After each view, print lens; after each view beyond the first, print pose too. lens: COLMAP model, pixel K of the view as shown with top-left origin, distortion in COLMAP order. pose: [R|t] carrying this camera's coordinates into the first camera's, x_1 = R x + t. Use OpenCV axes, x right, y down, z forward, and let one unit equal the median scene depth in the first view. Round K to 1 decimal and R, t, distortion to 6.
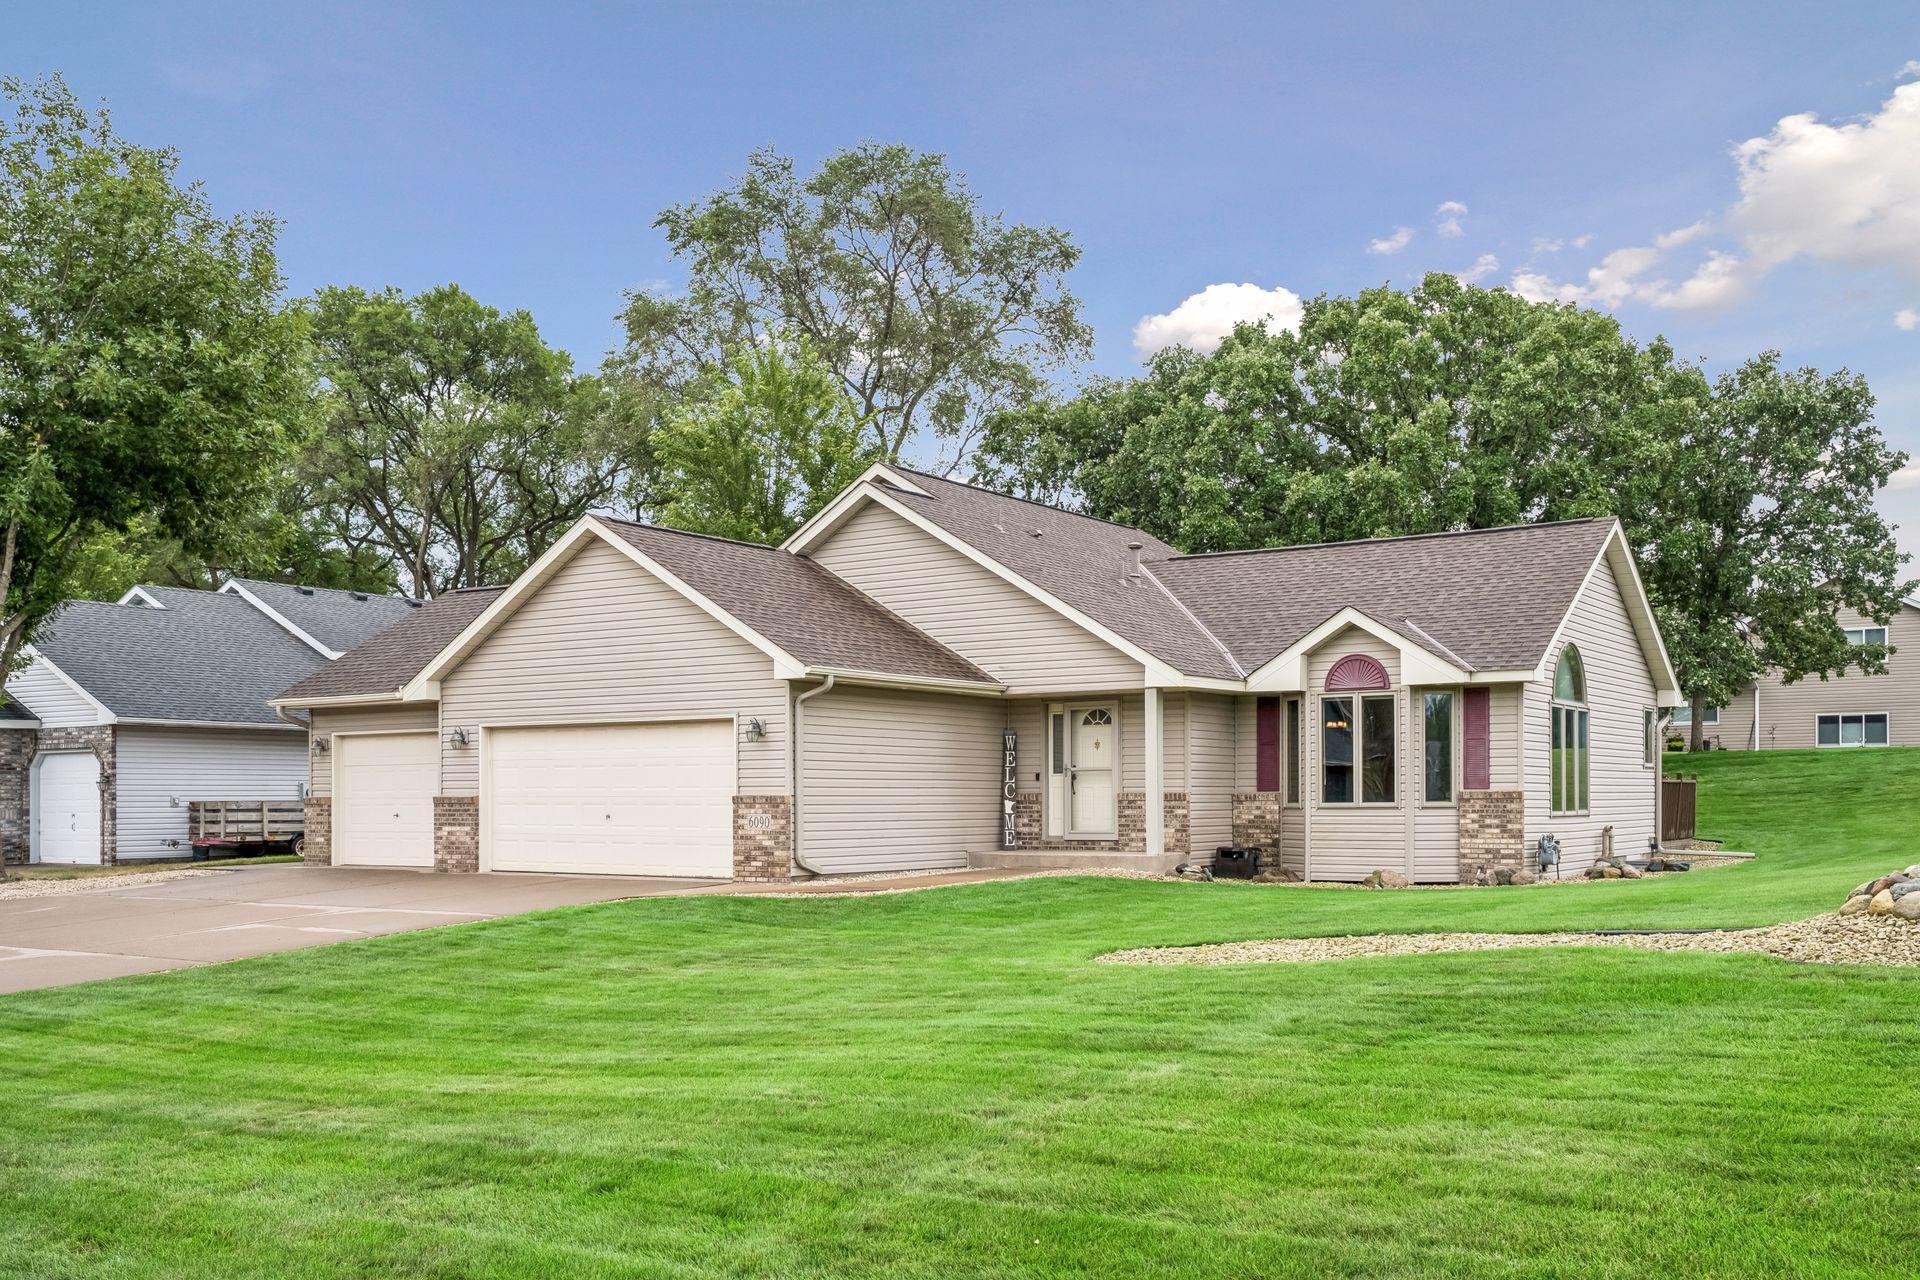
lens RADIAL K [[1801.5, 0, 976.7], [0, 1801.5, 753.7], [0, 0, 1]] dist [-0.004925, 0.000000]
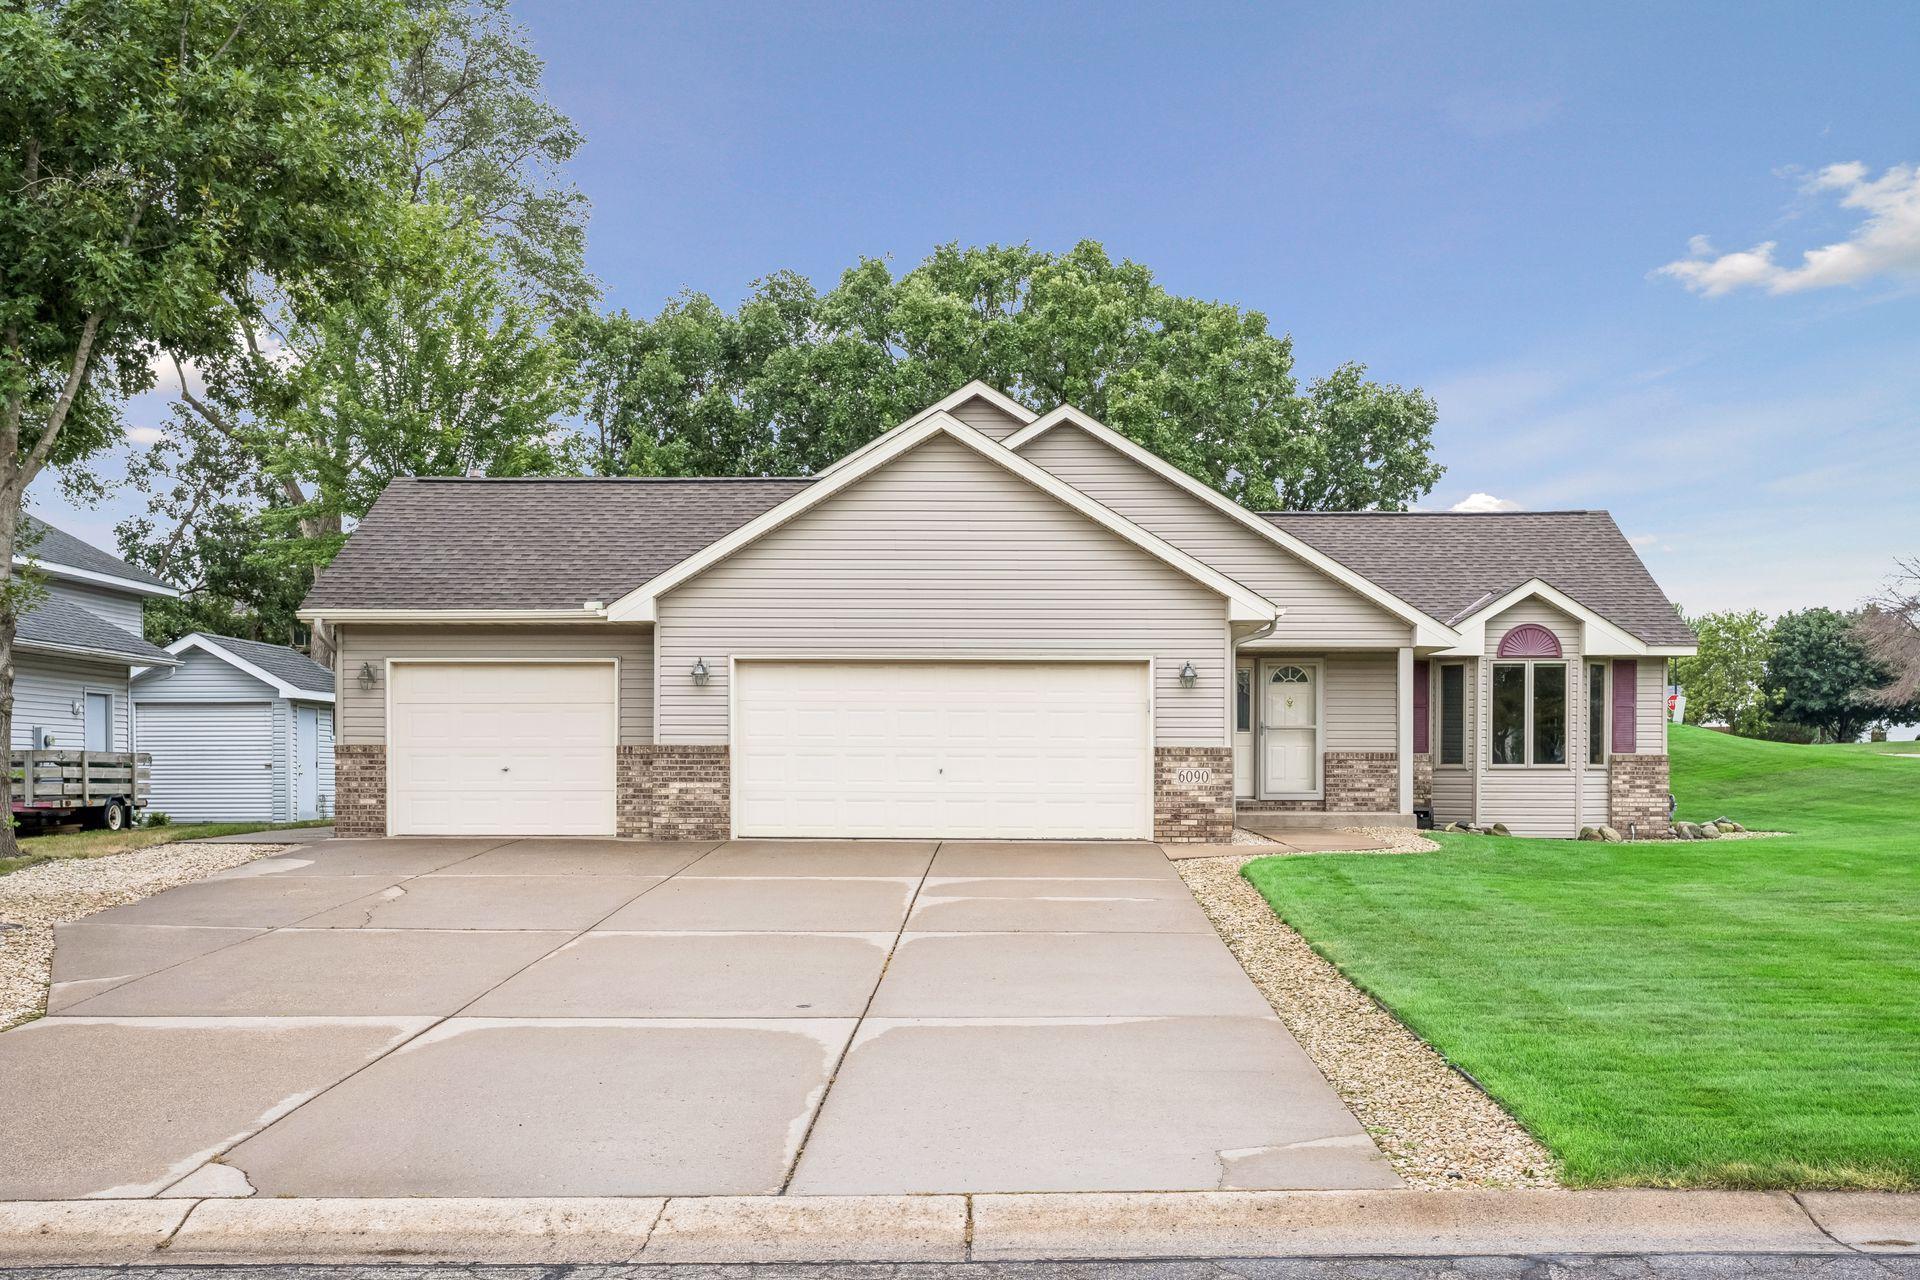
lens RADIAL K [[1950.4, 0, 942.3], [0, 1950.4, 749.0], [0, 0, 1]] dist [-0.001645, 0.000000]
pose [[0.842870, 0.015317, 0.537899, -0.652440], [-0.019809, 0.999800, 0.002570, 0.020848], [-0.537752, -0.012822, 0.843005, 0.206809]]
